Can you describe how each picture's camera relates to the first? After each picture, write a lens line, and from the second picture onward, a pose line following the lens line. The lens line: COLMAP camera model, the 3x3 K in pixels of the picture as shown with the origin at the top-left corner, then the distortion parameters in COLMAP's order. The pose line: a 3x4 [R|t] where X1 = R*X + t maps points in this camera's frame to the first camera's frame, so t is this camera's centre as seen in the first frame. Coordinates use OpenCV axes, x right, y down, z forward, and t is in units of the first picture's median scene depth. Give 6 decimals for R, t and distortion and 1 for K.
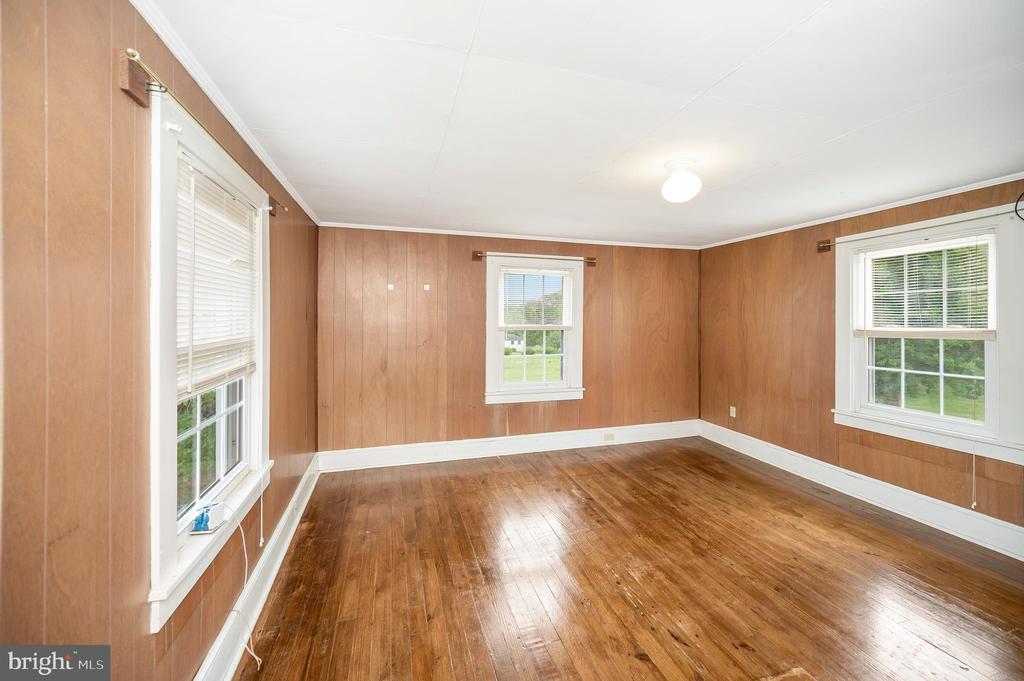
lens RADIAL K [[396.8, 0, 516.3], [0, 396.8, 323.0], [0, 0, 1]] dist [-0.000339, 0.000006]
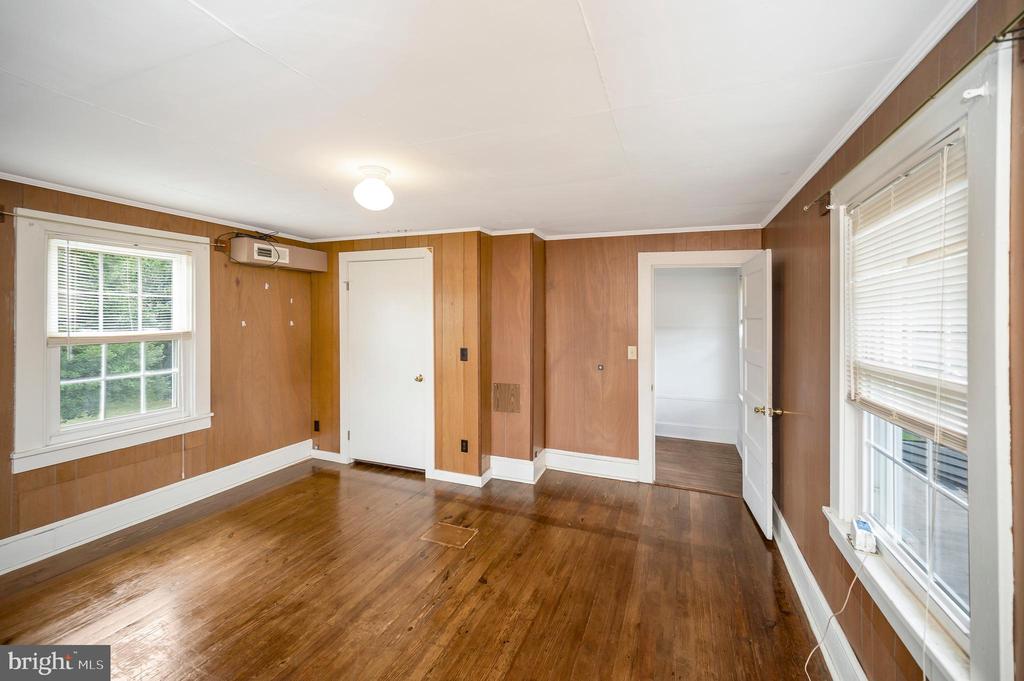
lens RADIAL K [[396.8, 0, 516.3], [0, 396.8, 323.0], [0, 0, 1]] dist [-0.000339, 0.000006]
pose [[-0.785141, 0.005786, 0.619290, -0.387006], [0.005527, 0.999982, -0.002336, -0.000751], [-0.619293, 0.001589, -0.785159, 1.304460]]
